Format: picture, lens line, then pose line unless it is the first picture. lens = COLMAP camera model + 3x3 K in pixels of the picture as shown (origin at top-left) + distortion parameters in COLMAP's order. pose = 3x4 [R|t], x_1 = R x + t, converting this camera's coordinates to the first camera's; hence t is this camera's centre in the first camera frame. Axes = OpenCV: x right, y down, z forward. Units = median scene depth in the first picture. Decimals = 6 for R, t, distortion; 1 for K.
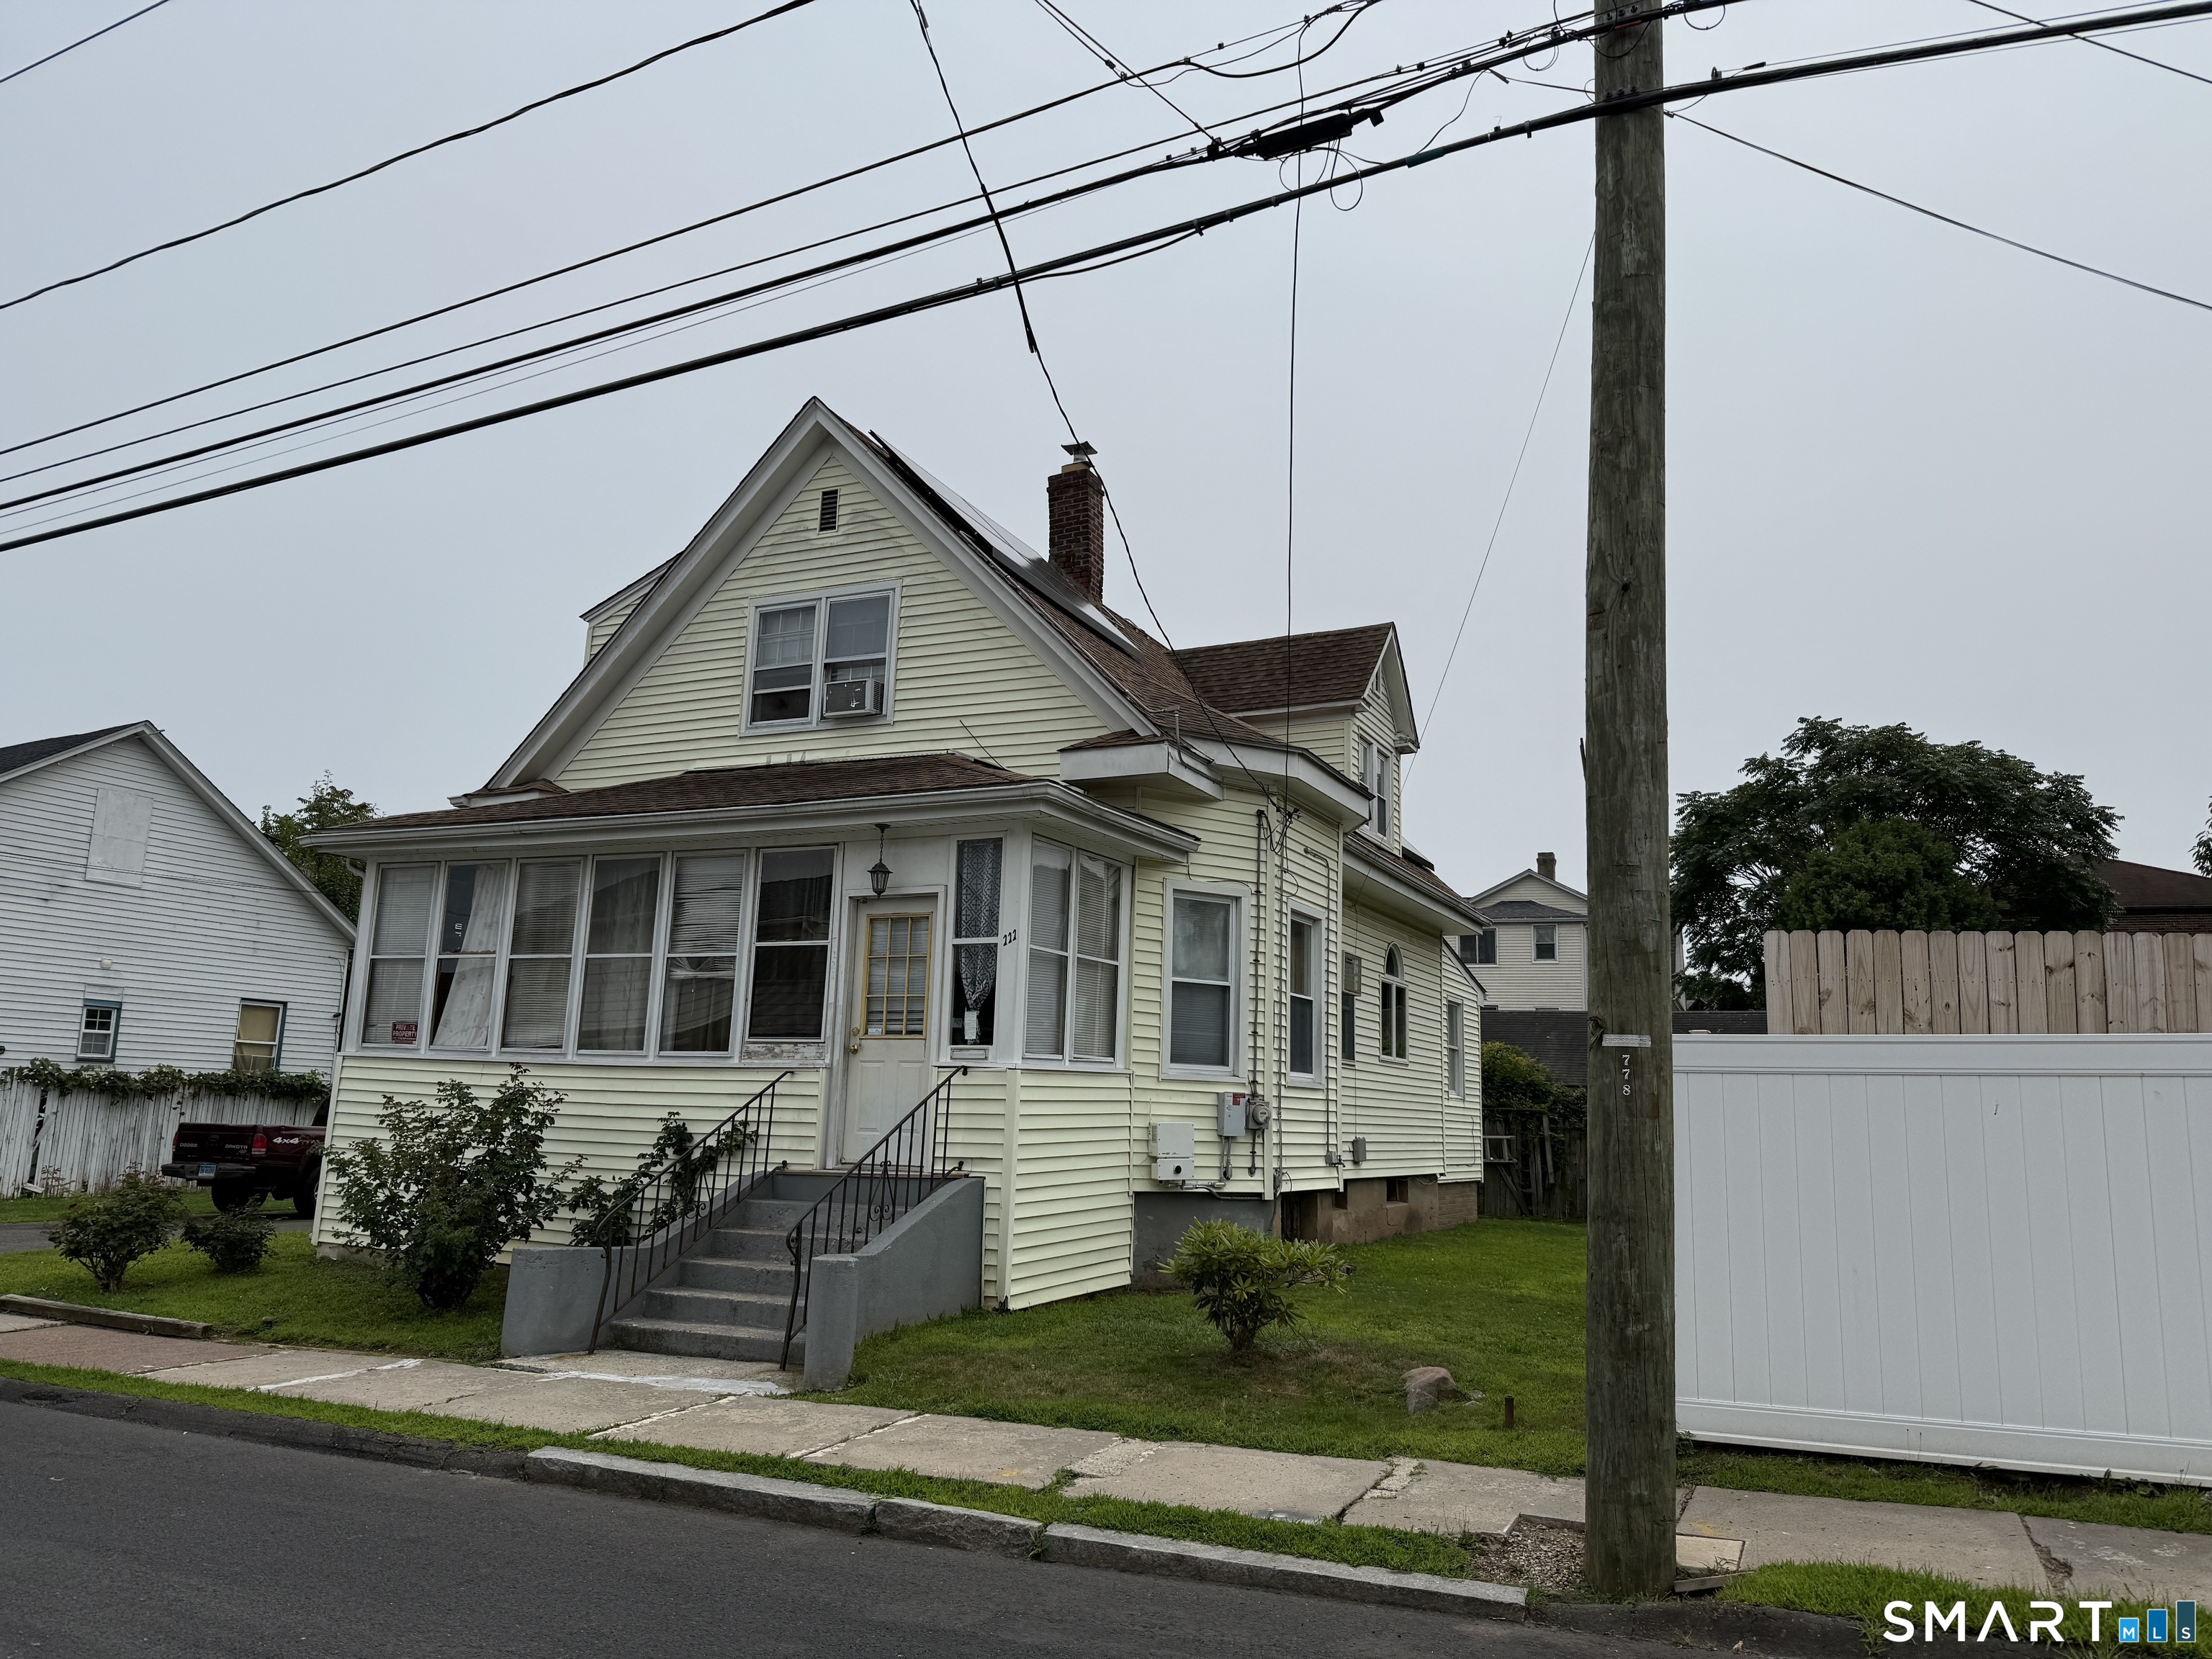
lens RADIAL K [[1538.7, 0, 1115.7], [0, 1538.7, 839.0], [0, 0, 1]] dist [0.153896, -0.246557]
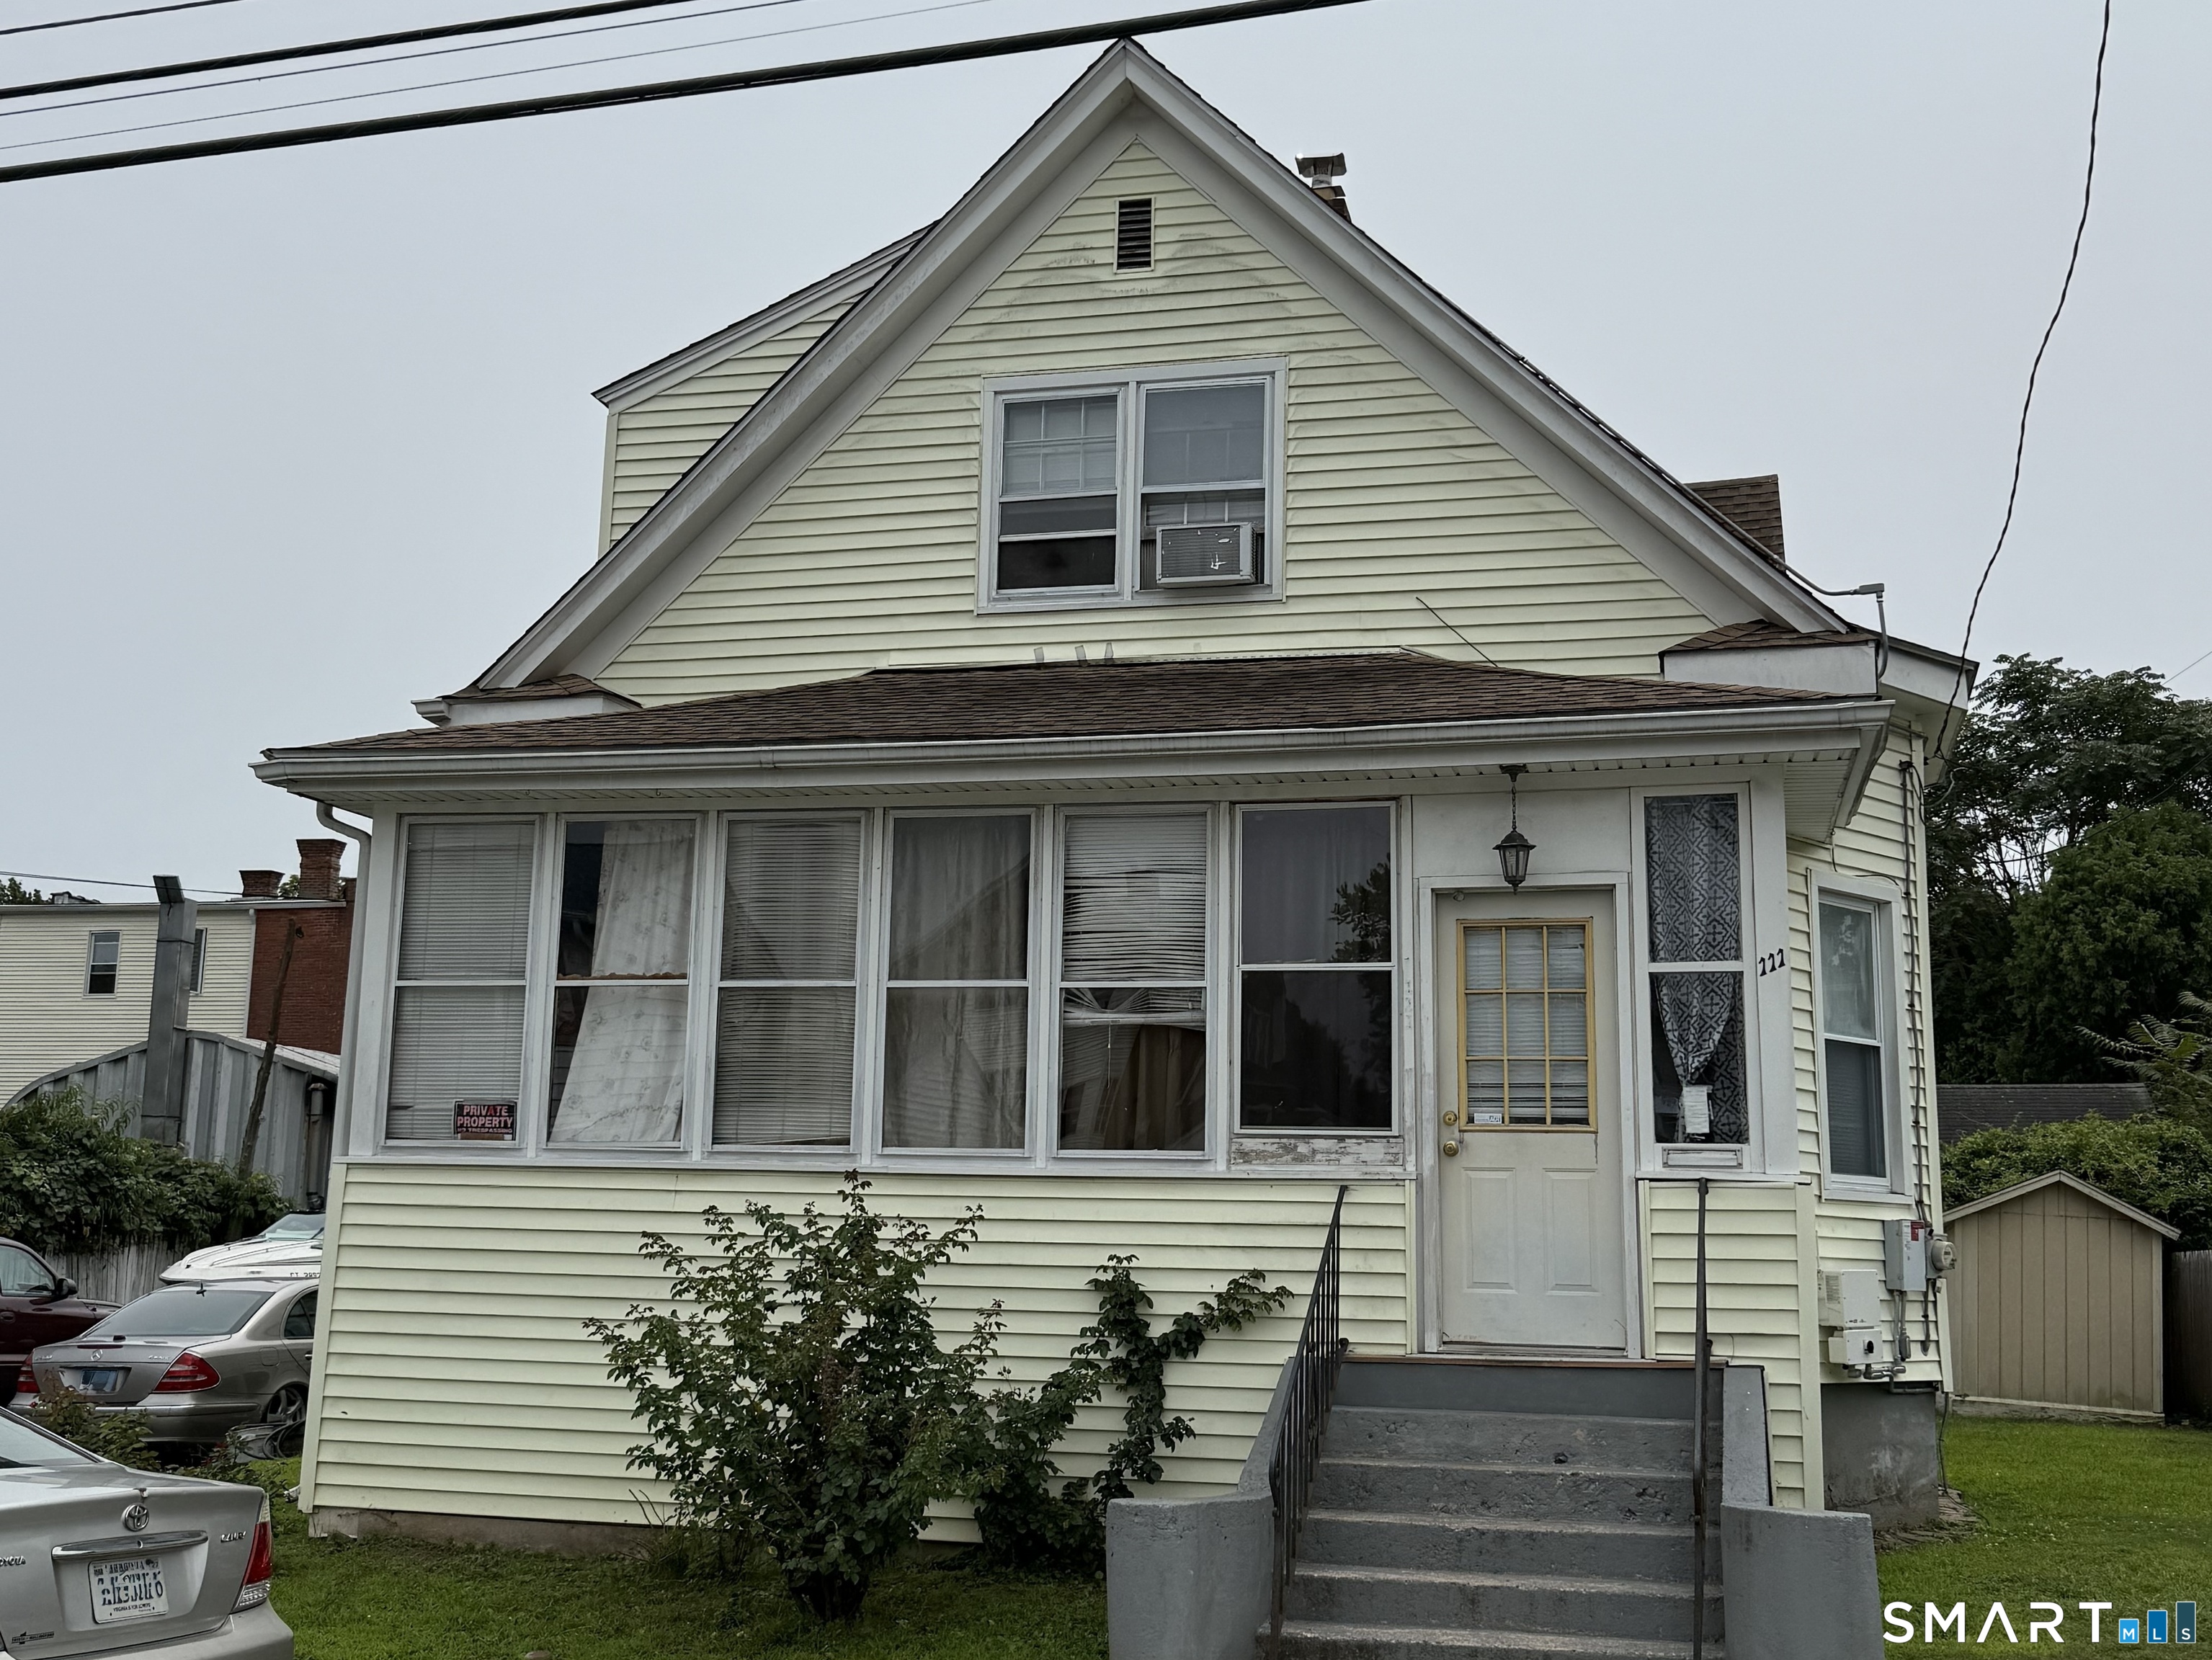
lens RADIAL K [[2387.5, 0, 1109.3], [0, 2387.5, 843.2], [0, 0, 1]] dist [0.128702, -0.022973]
pose [[0.978695, 0.020918, 0.204249, -0.412393], [-0.022953, 0.999708, 0.007601, 0.013829], [-0.204031, -0.012127, 0.978889, 0.117958]]
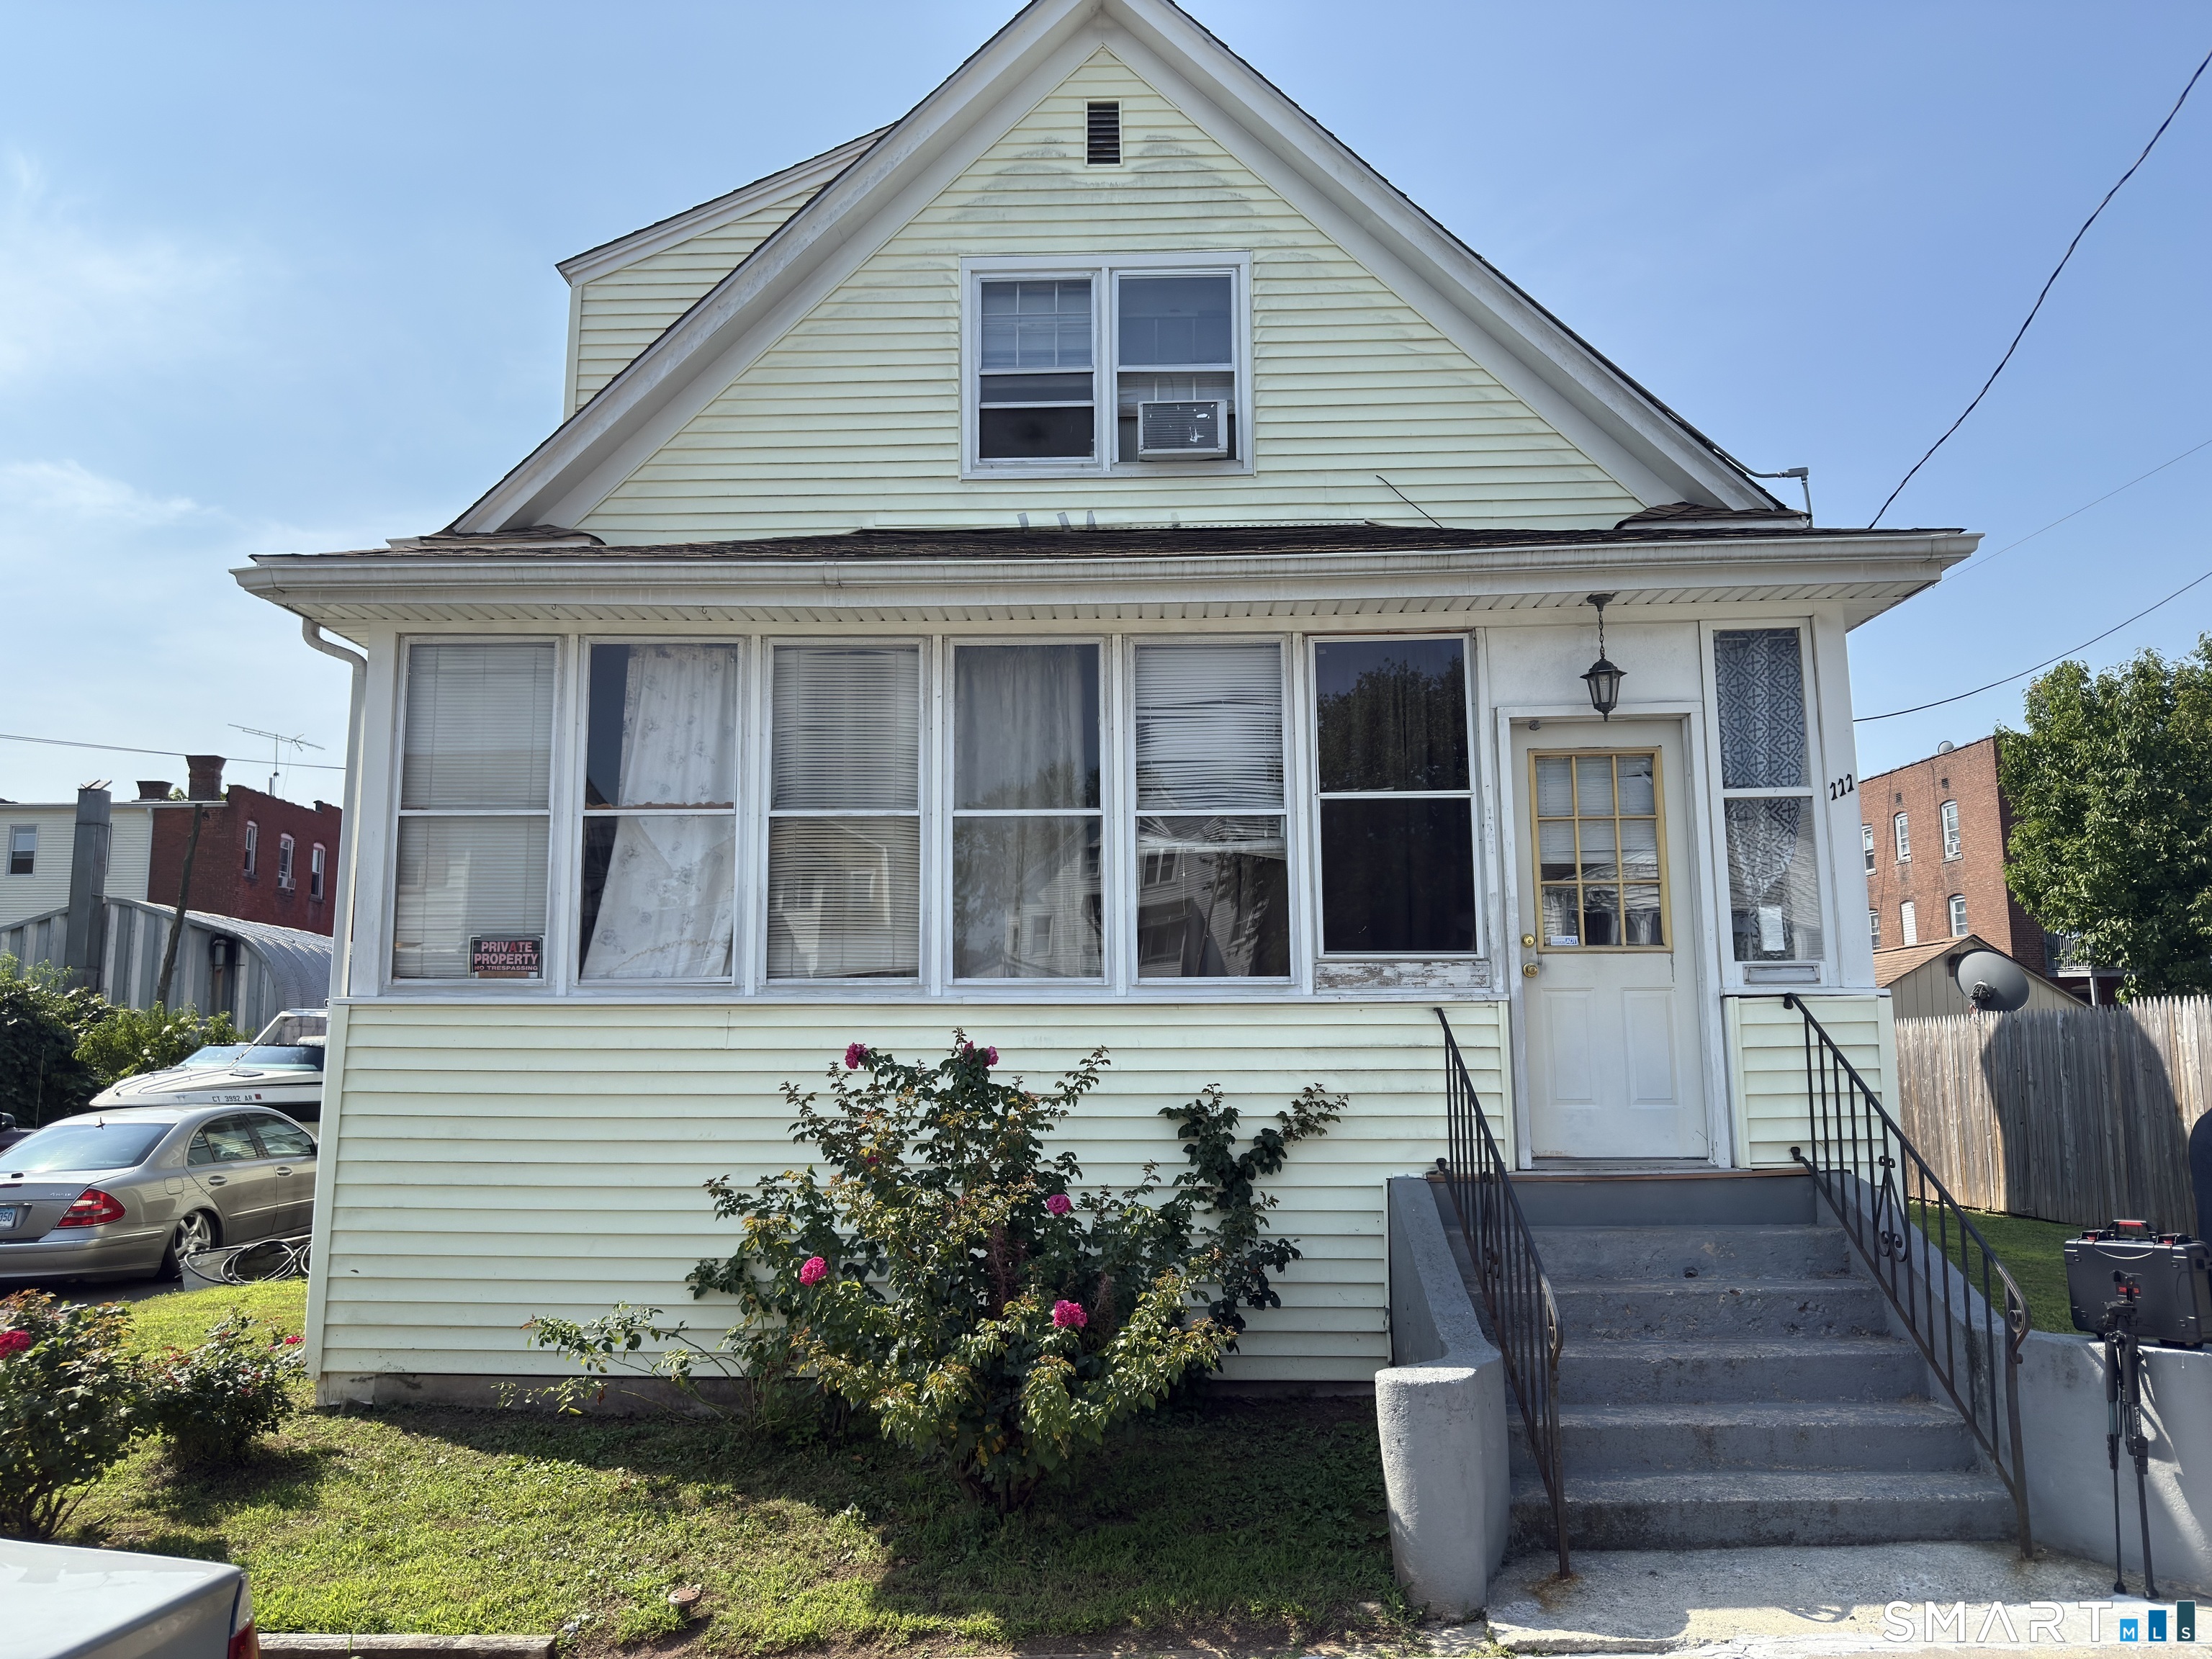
lens RADIAL K [[1553.9, 0, 1114.6], [0, 1553.9, 841.7], [0, 0, 1]] dist [0.103436, -0.143670]
pose [[0.911670, 0.014989, 0.410651, -0.483632], [-0.033657, 0.998701, 0.038268, 0.058014], [-0.409543, -0.048709, 0.910989, 0.438153]]
